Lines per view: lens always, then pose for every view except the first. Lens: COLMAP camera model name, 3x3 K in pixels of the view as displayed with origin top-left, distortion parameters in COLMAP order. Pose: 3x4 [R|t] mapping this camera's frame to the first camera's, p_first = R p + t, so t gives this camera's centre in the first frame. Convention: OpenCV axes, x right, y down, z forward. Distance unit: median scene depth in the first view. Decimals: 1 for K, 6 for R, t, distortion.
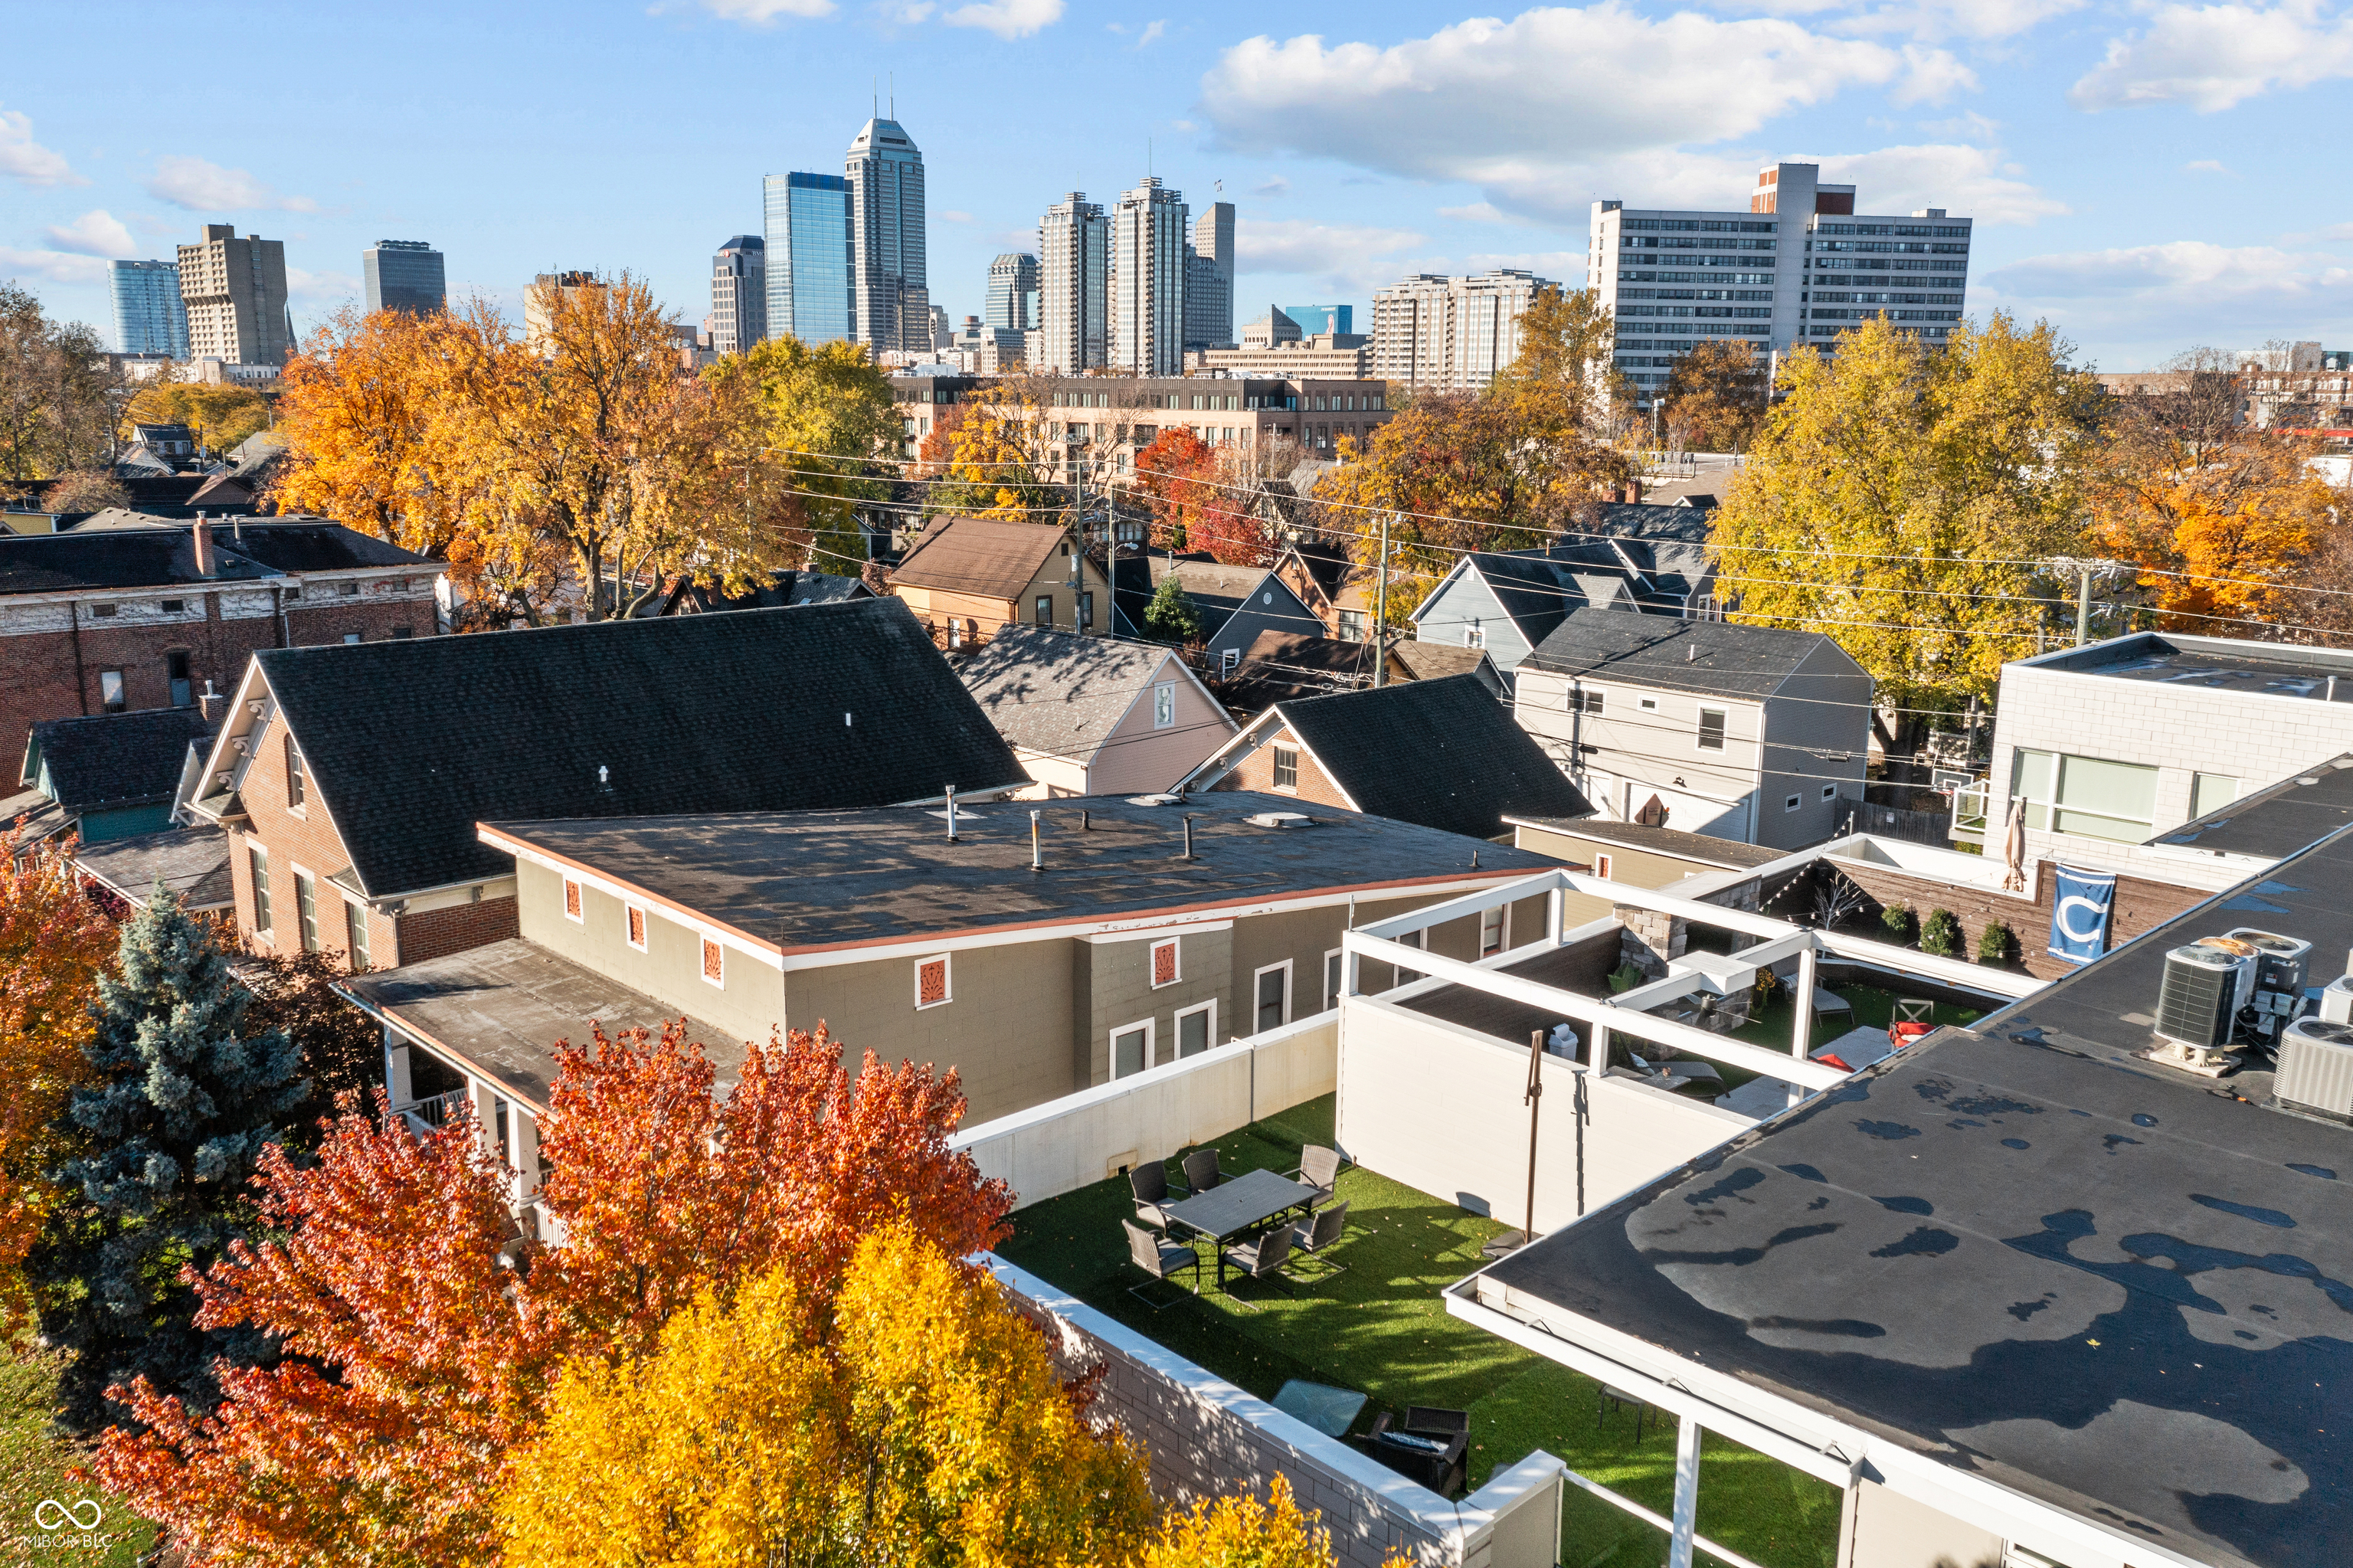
lens RADIAL K [[1855.8, 0, 1176.5], [0, 1855.8, 784.0], [0, 0, 1]] dist [-0.006162, -0.000470]
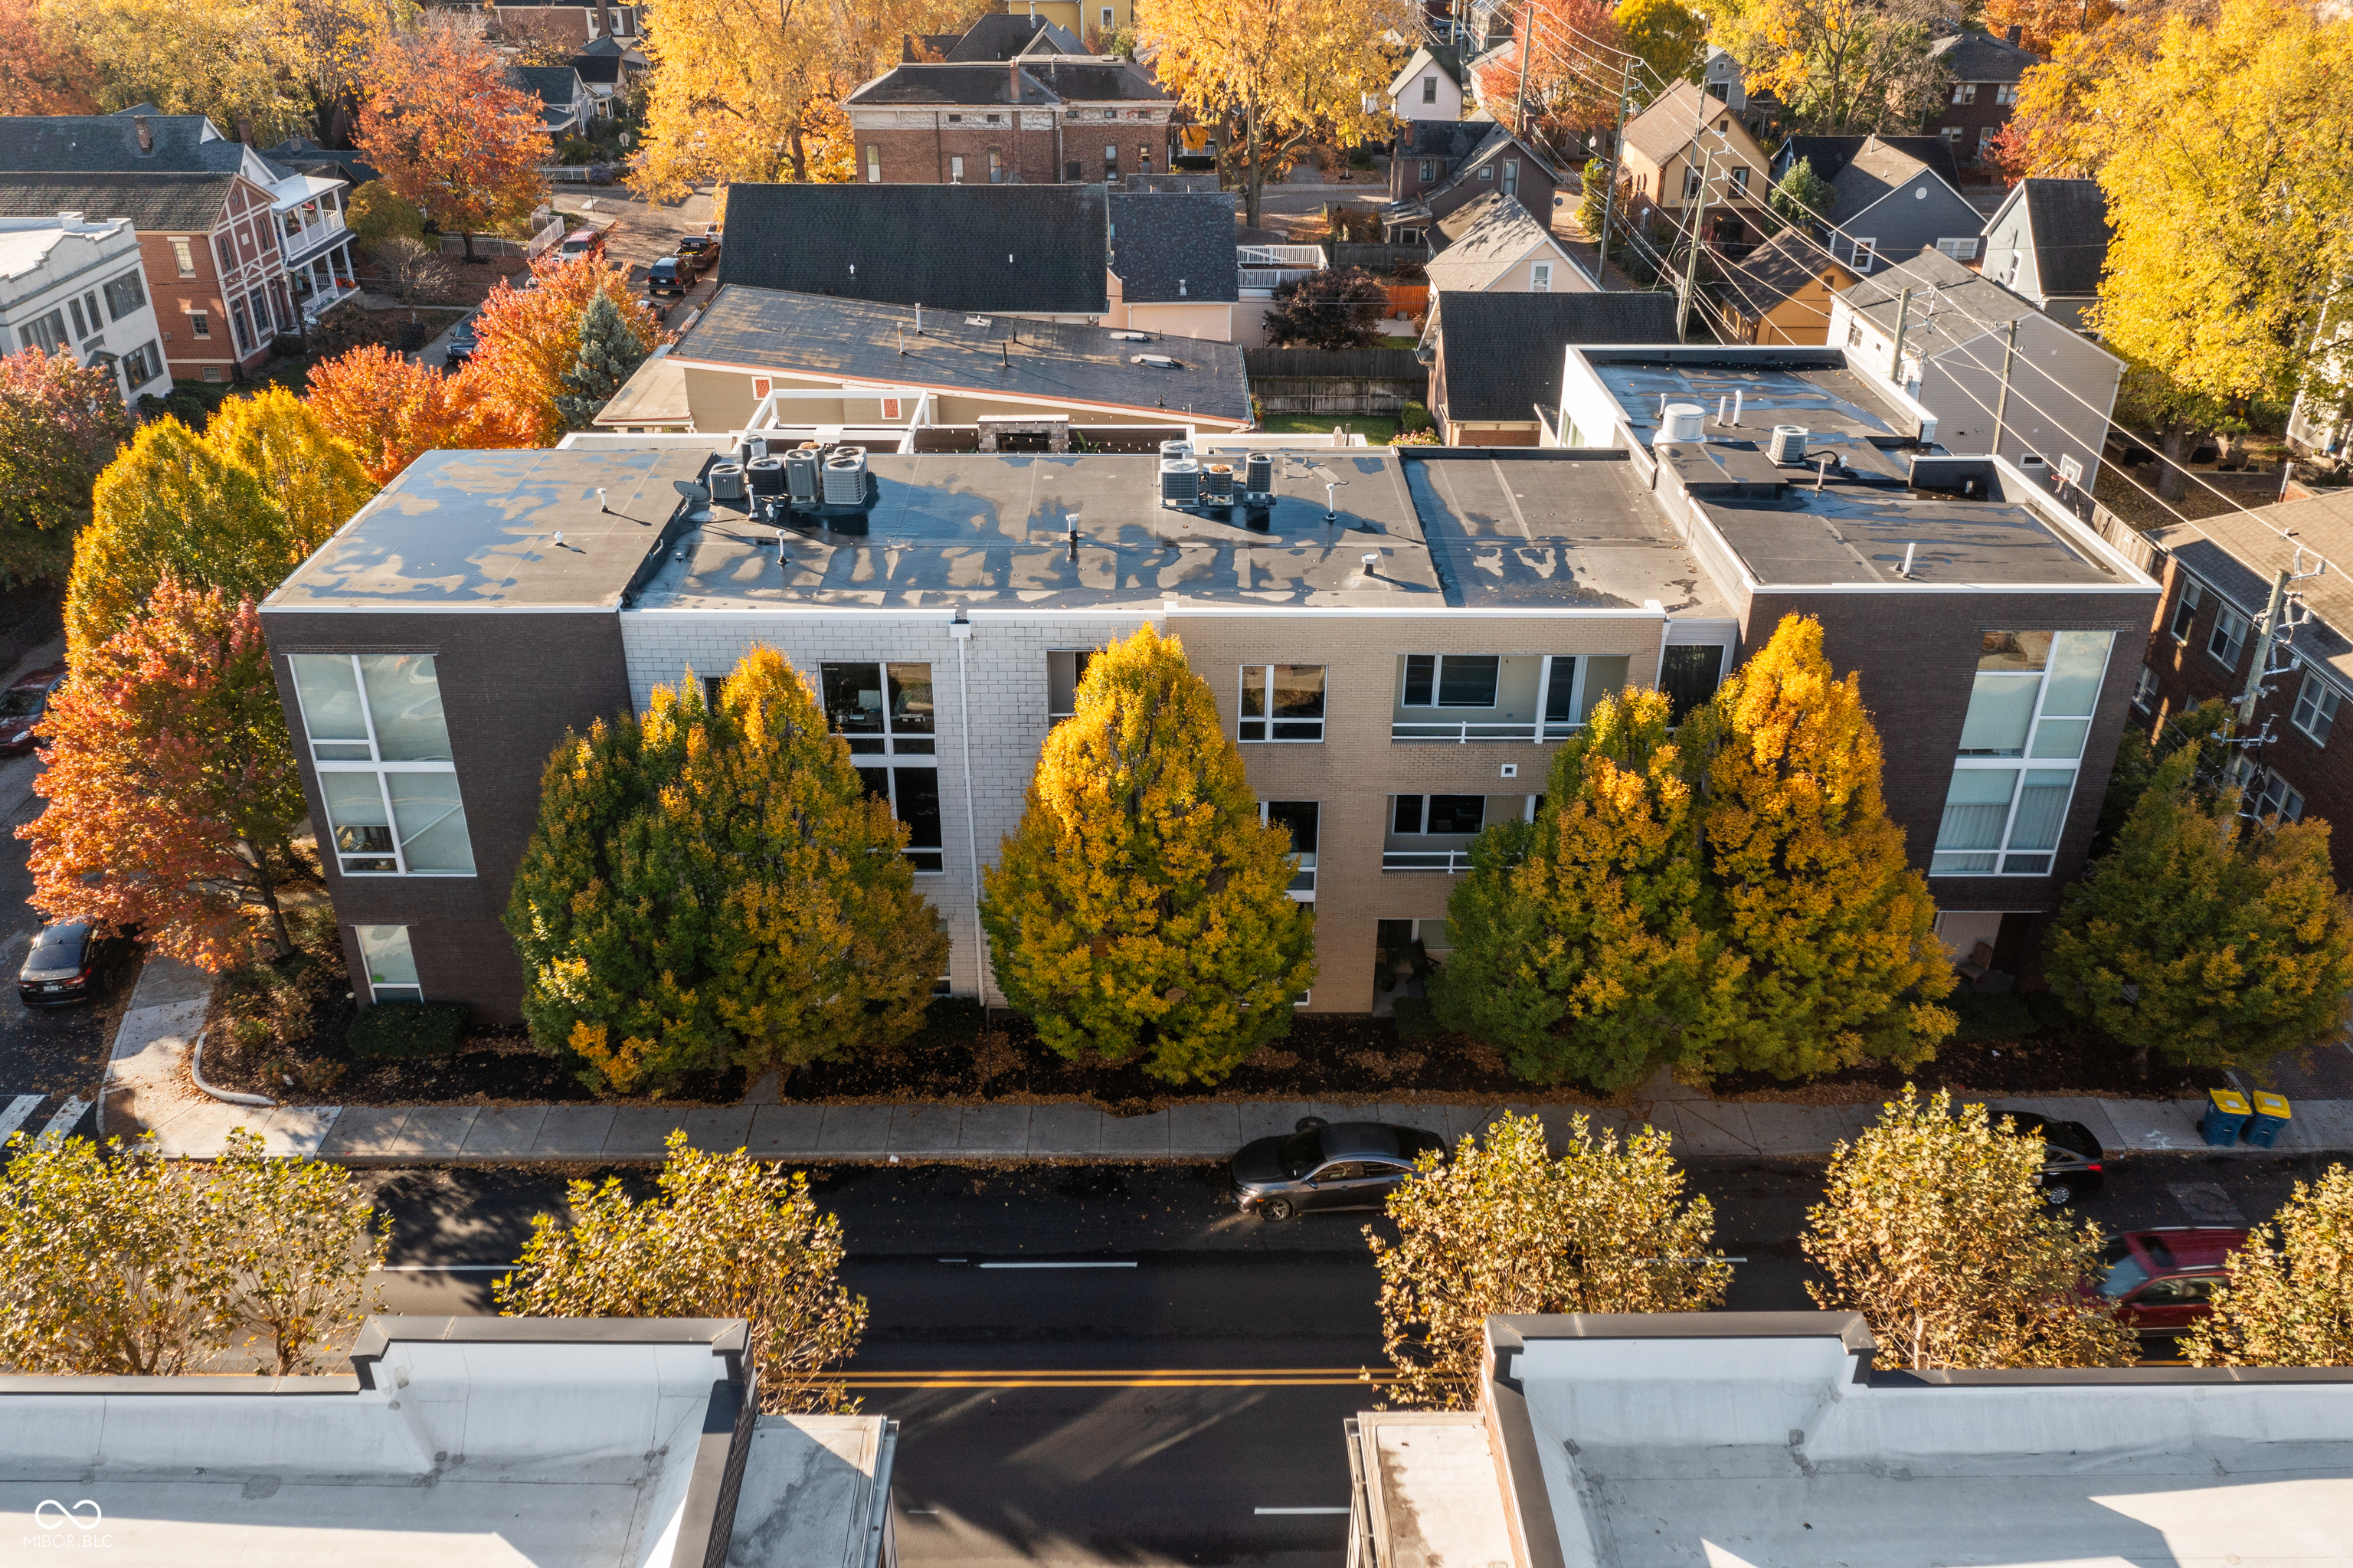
lens RADIAL K [[1855.8, 0, 1176.5], [0, 1855.8, 784.0], [0, 0, 1]] dist [-0.006162, -0.000470]
pose [[0.728225, 0.322712, -0.604604, 0.159865], [-0.142607, 0.934240, 0.326893, -0.023060], [0.670337, -0.151831, 0.726358, -0.031925]]
